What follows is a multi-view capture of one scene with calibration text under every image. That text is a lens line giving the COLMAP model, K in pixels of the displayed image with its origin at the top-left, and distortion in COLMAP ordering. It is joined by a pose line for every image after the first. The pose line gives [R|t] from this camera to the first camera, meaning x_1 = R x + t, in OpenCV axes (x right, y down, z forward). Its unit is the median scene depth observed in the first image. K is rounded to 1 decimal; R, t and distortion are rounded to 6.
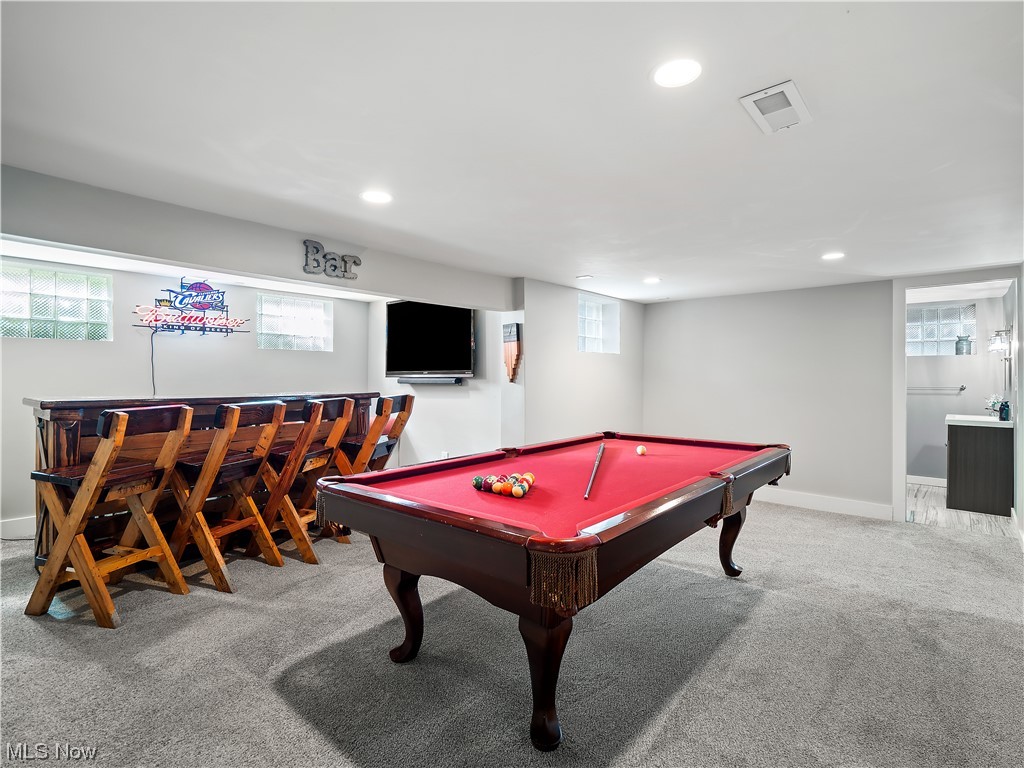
lens RADIAL K [[500.2, 0, 519.2], [0, 500.2, 376.7], [0, 0, 1]] dist [-0.000642, -0.001244]
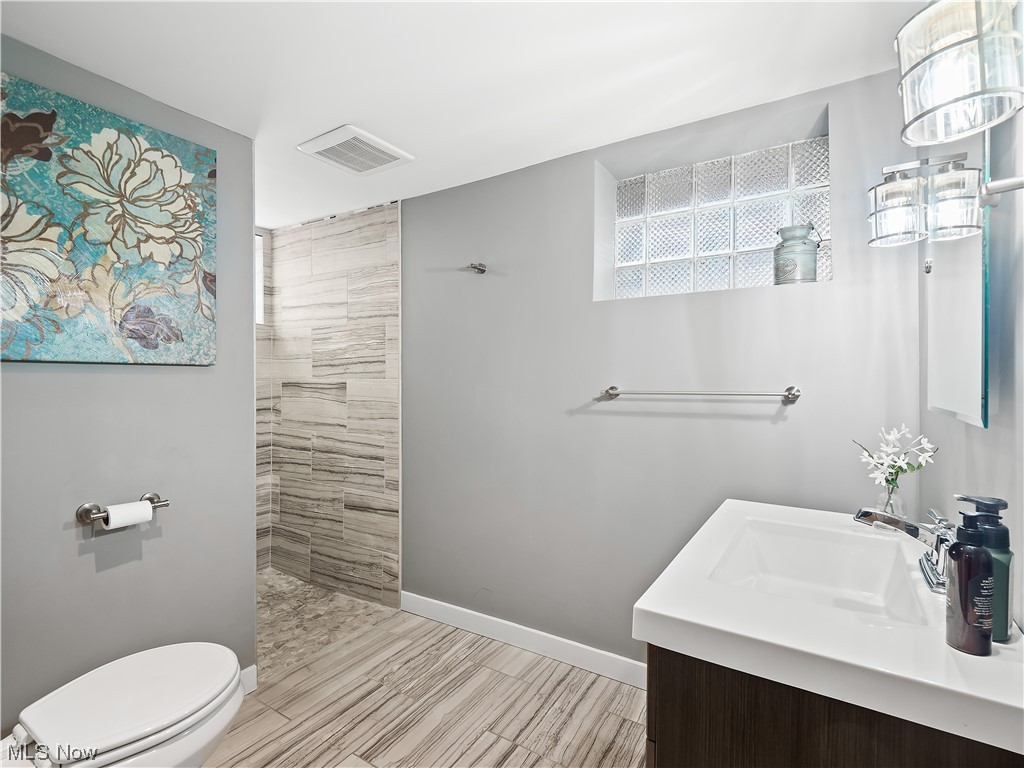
lens RADIAL K [[500.2, 0, 509.4], [0, 500.2, 386.5], [0, 0, 1]] dist [-0.000642, -0.001244]
pose [[0.988357, -0.000120, 0.152149, 0.671721], [0.001495, 0.999959, -0.008924, 0.019623], [-0.152142, 0.009048, 0.988317, 0.726996]]
